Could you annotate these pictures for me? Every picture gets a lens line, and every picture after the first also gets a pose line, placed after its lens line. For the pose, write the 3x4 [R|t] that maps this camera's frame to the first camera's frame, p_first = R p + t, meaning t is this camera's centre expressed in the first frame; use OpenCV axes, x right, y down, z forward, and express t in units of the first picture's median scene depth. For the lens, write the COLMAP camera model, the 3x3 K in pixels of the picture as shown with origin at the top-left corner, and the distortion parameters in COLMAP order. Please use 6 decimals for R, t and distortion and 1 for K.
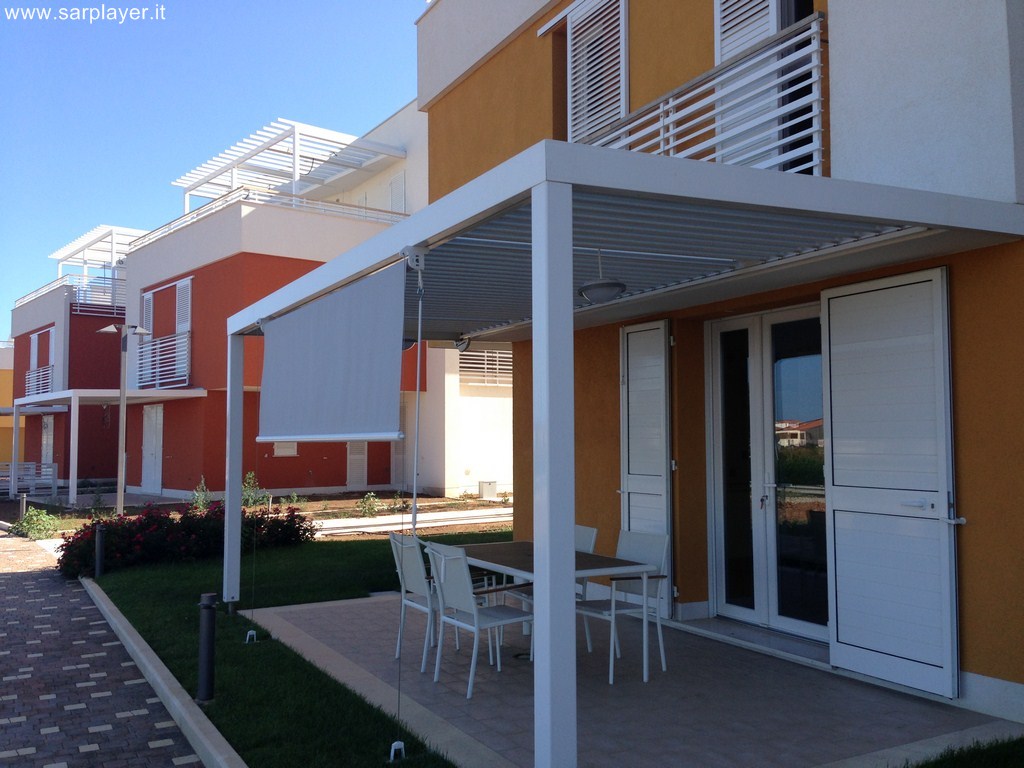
lens RADIAL K [[925.6, 0, 512.0], [0, 925.6, 384.0], [0, 0, 1]] dist [0.152071, -0.243394]
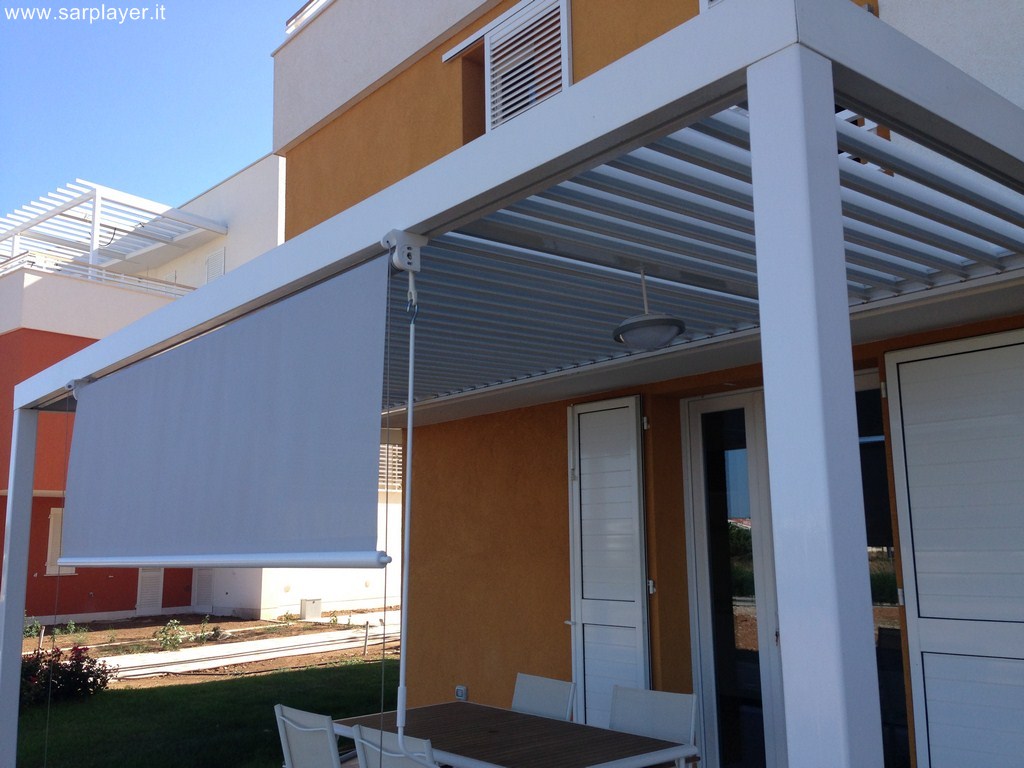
lens RADIAL K [[925.6, 0, 512.0], [0, 925.6, 384.0], [0, 0, 1]] dist [0.152071, -0.243394]
pose [[0.977765, 0.023953, 0.208330, -0.048740], [-0.000504, 0.993721, -0.111886, 0.004050], [-0.209701, 0.109293, 0.971638, 0.130392]]
